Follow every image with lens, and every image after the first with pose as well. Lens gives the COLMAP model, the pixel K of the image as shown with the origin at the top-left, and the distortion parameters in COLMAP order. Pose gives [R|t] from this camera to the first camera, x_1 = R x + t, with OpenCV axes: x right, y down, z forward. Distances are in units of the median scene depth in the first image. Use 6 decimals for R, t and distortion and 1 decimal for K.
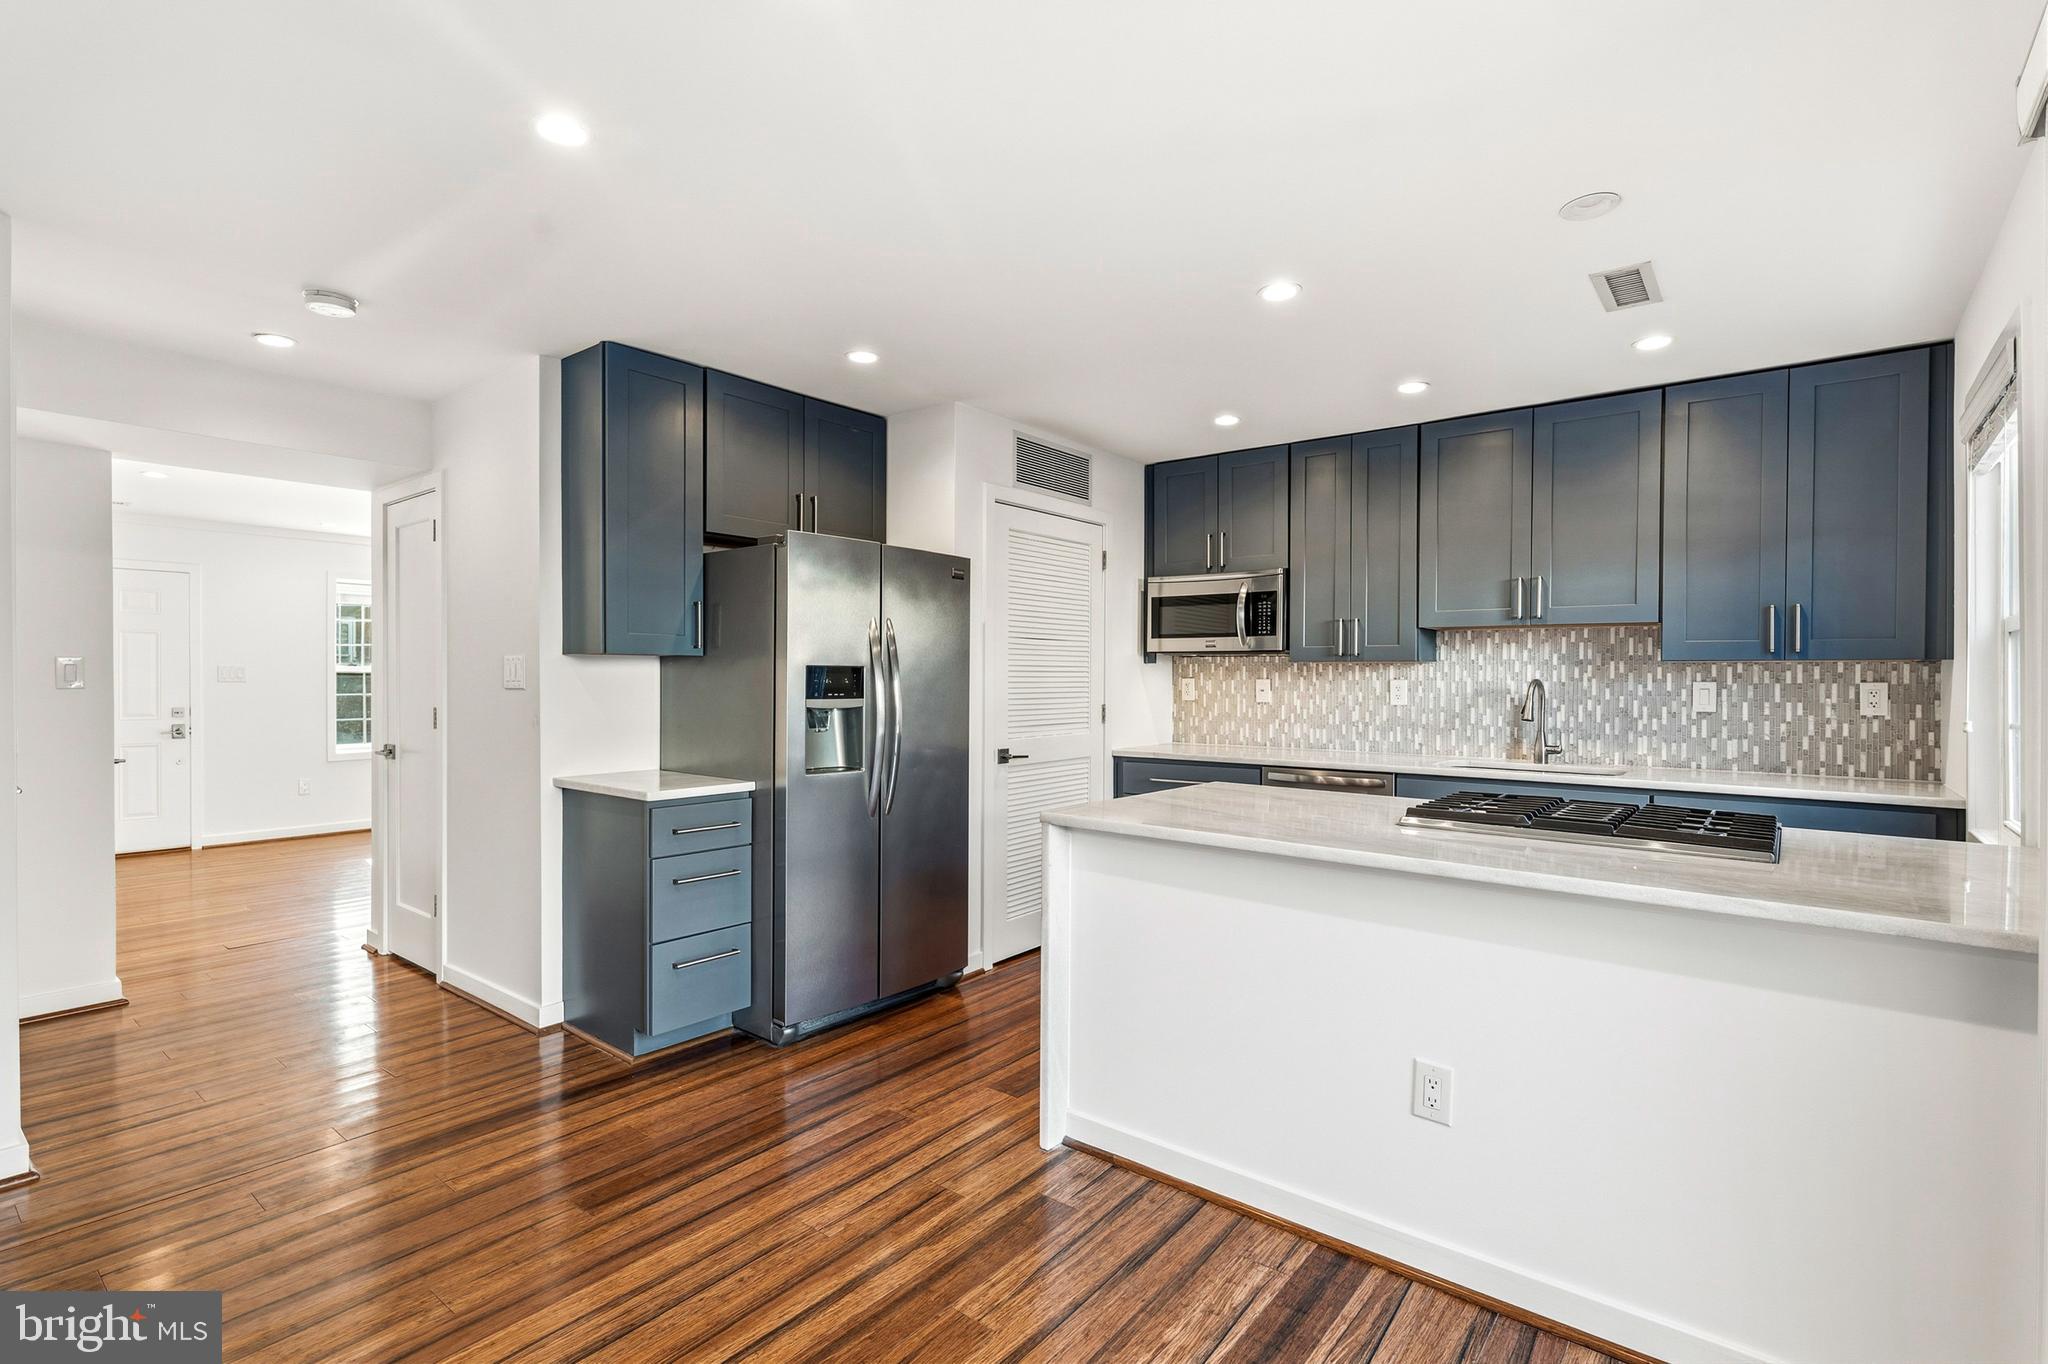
lens RADIAL K [[961.7, 0, 1036.6], [0, 961.7, 681.0], [0, 0, 1]] dist [-0.003764, -0.000113]
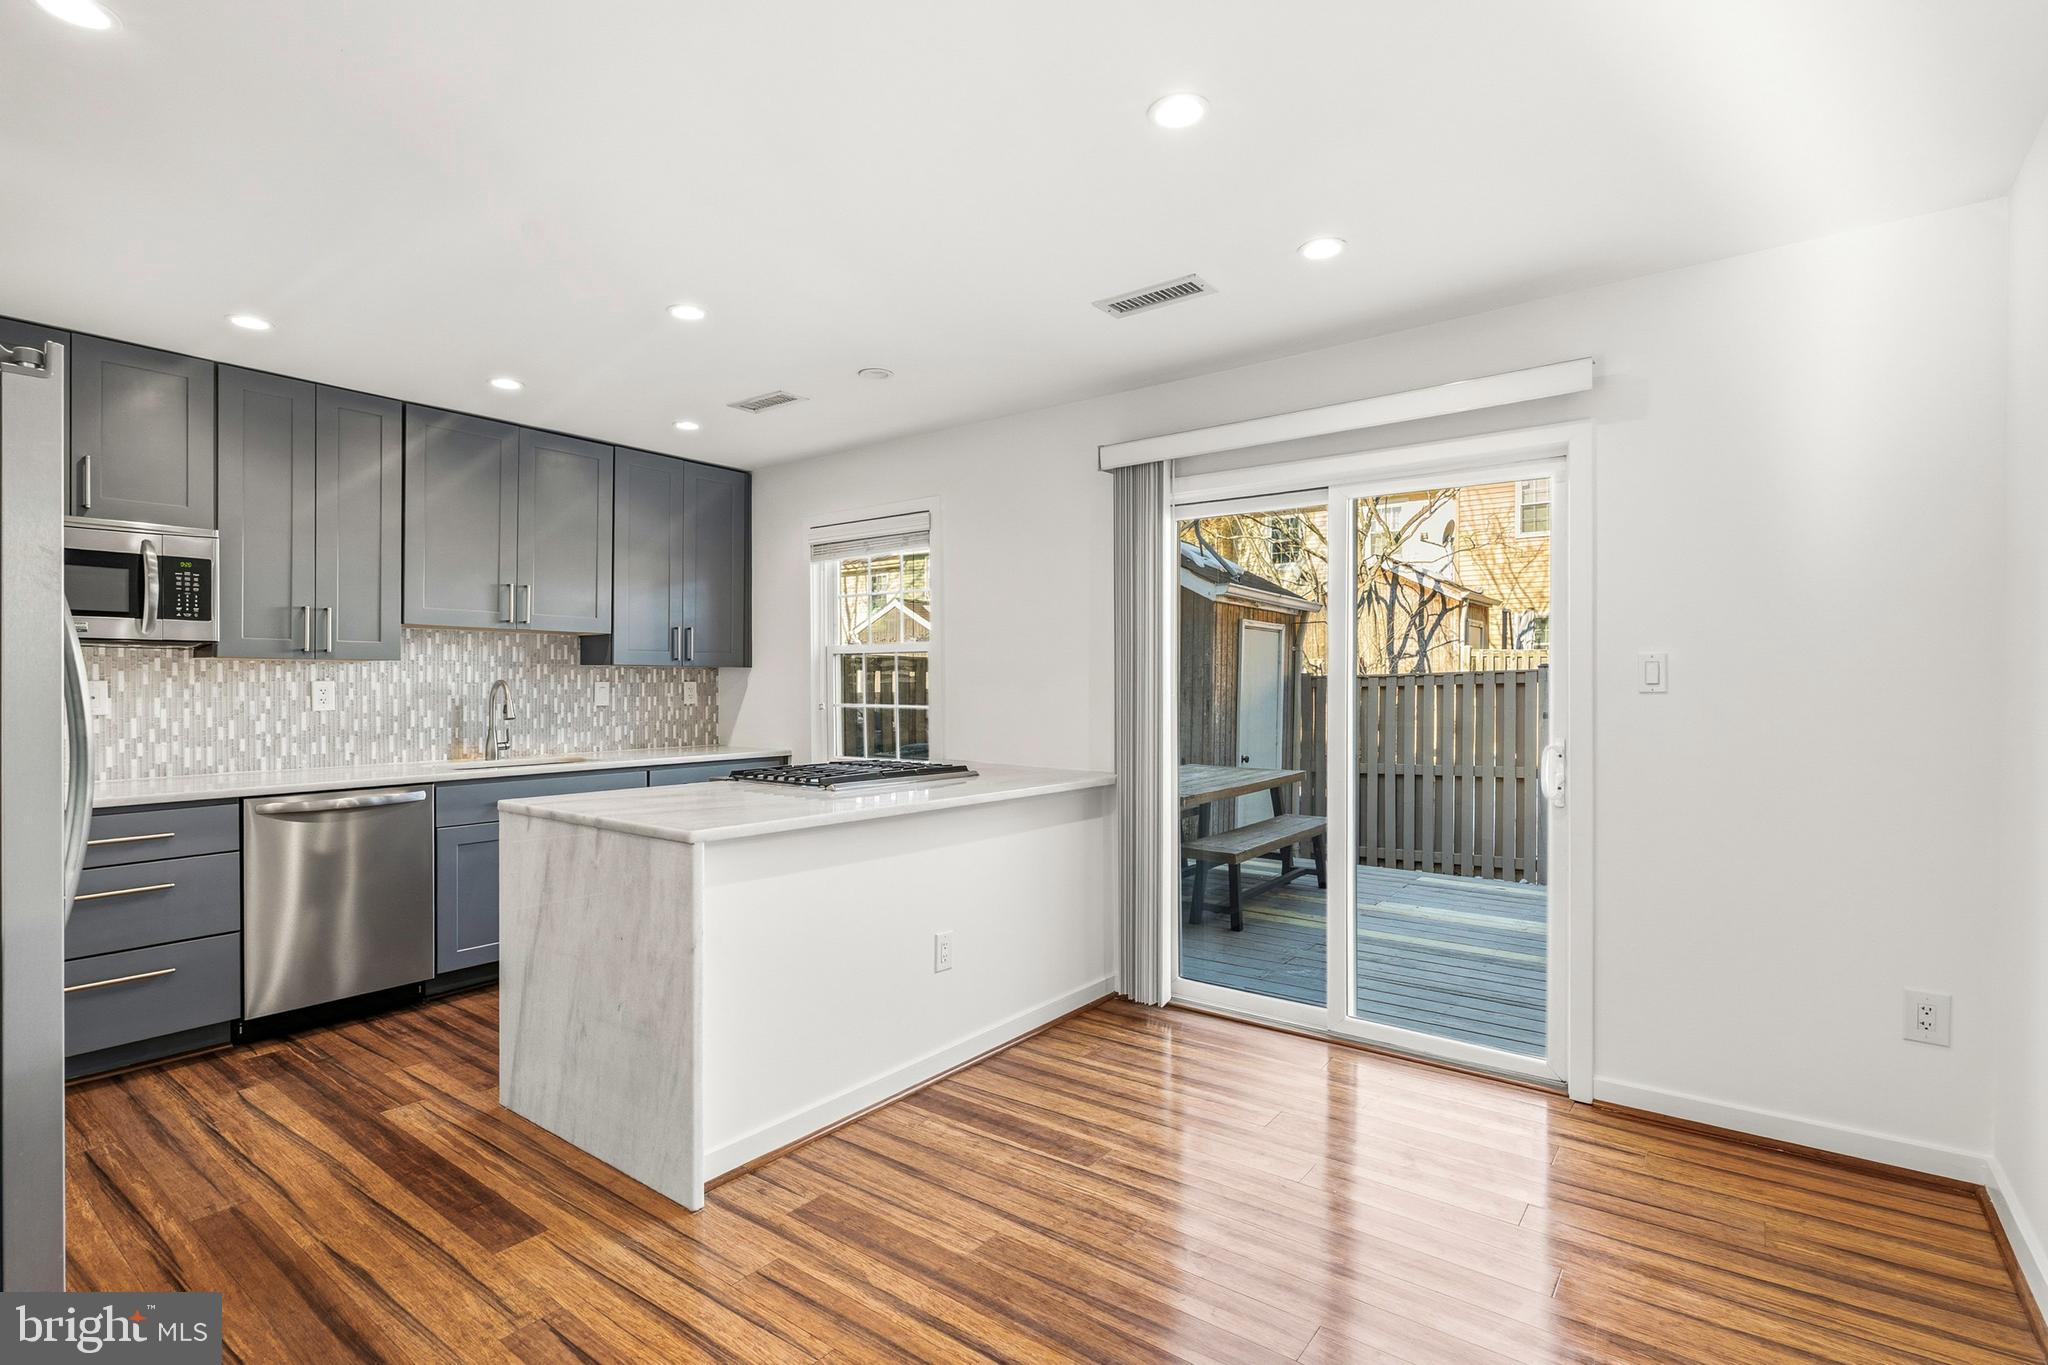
lens RADIAL K [[961.7, 0, 1028.1], [0, 961.7, 682.0], [0, 0, 1]] dist [-0.003764, -0.000113]
pose [[-0.015963, -0.005002, 0.999860, -0.617255], [0.001706, 0.999986, 0.005030, -0.004477], [-0.999871, 0.001786, -0.015954, 0.492902]]
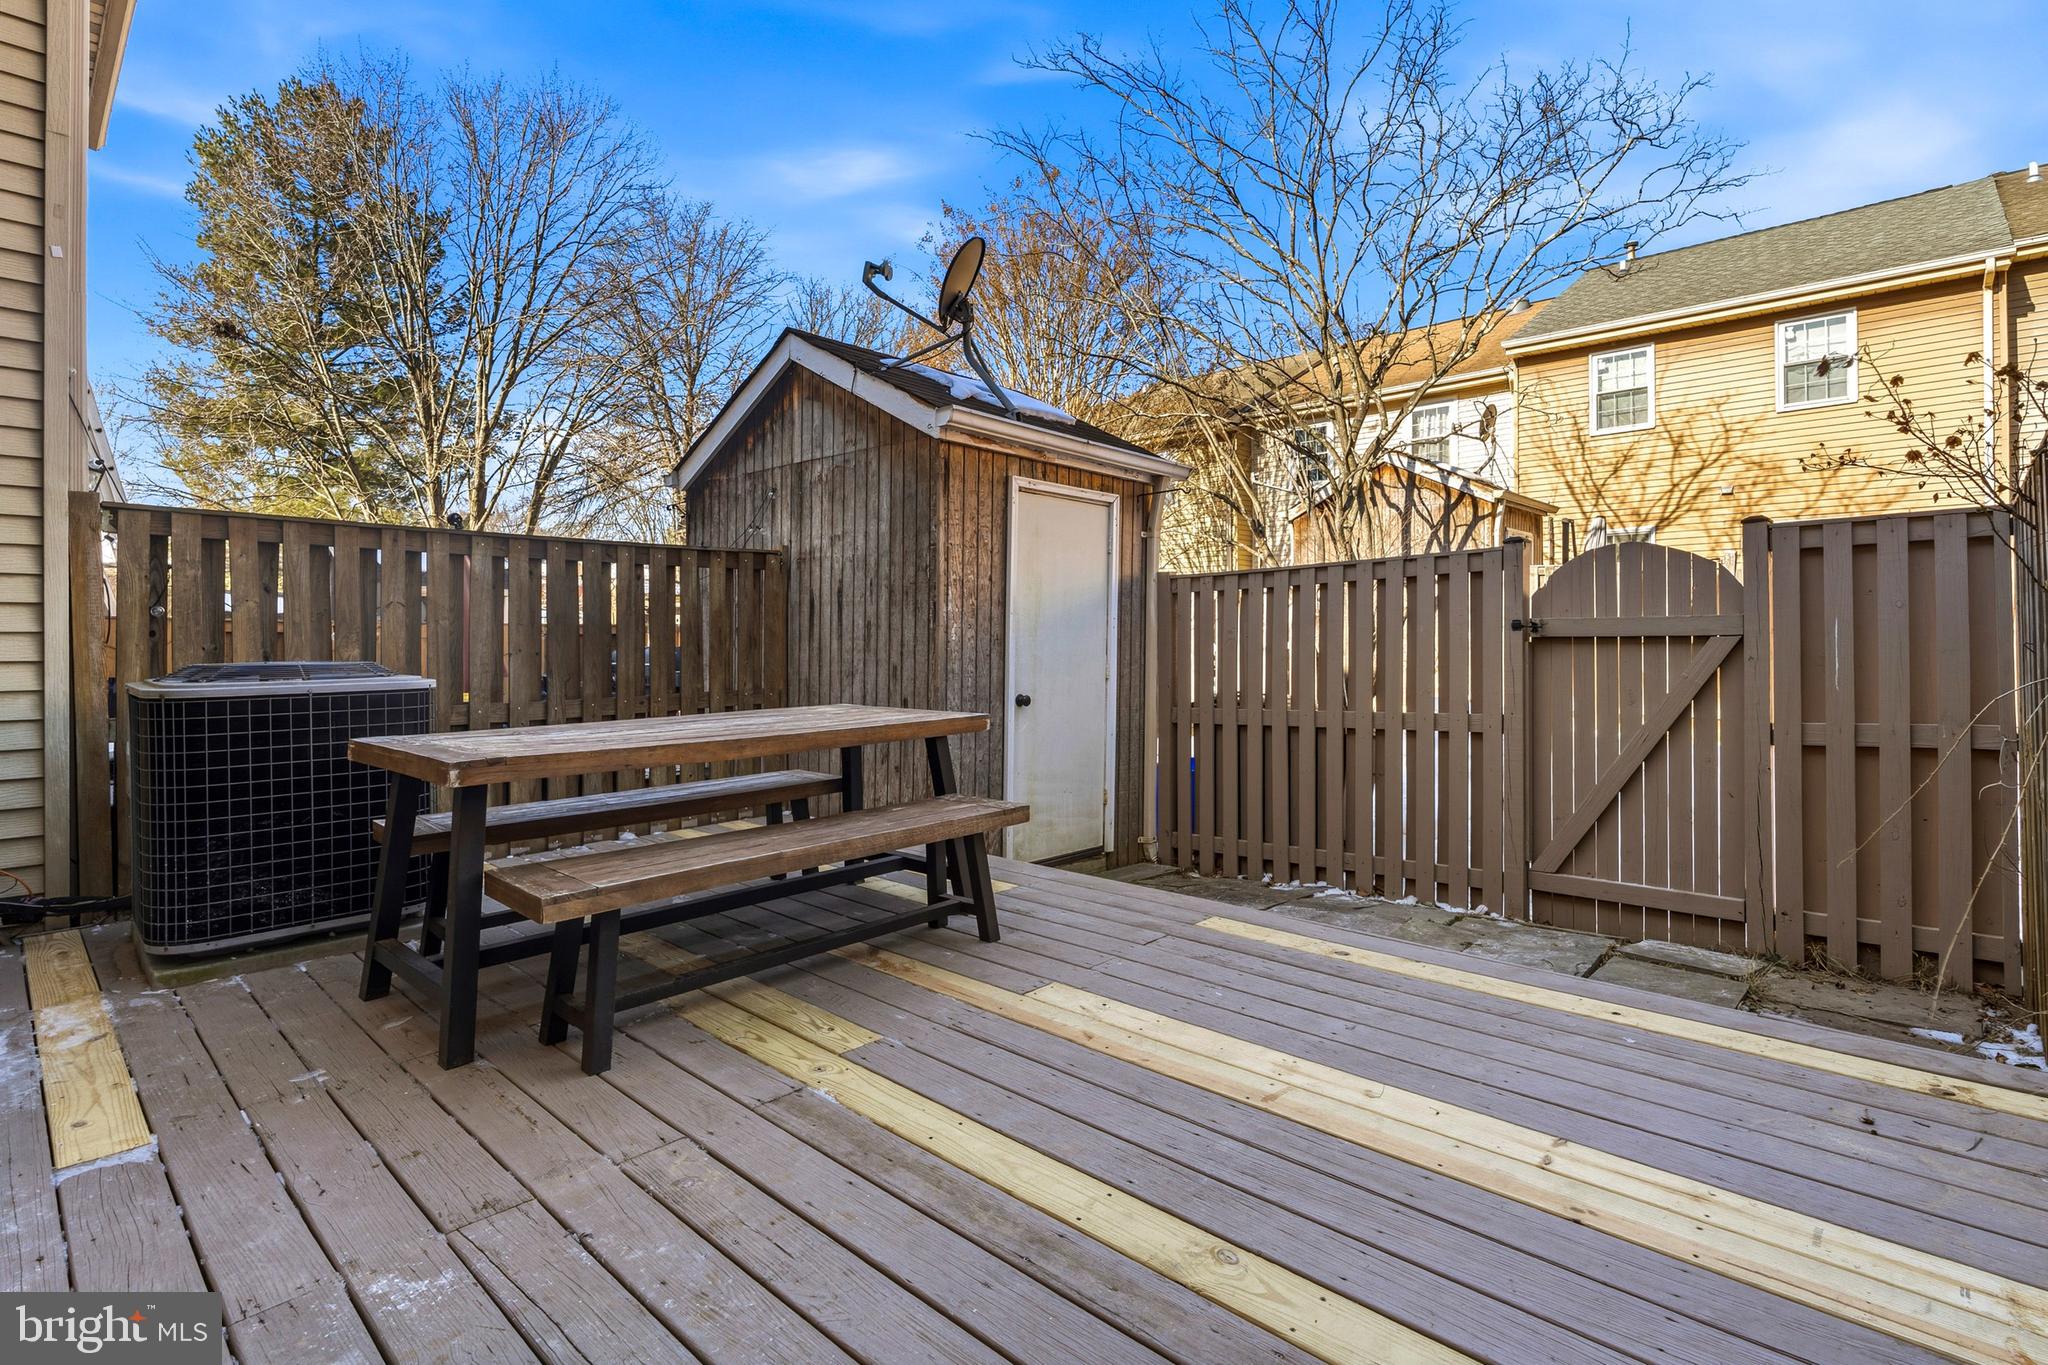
lens RADIAL K [[961.7, 0, 1035.7], [0, 961.7, 645.7], [0, 0, 1]] dist [-0.003764, -0.000113]
pose [[0.084457, -0.009231, 0.996384, 0.225076], [0.005341, 0.999947, 0.008811, 0.095876], [-0.996413, 0.004577, 0.084501, -0.190022]]
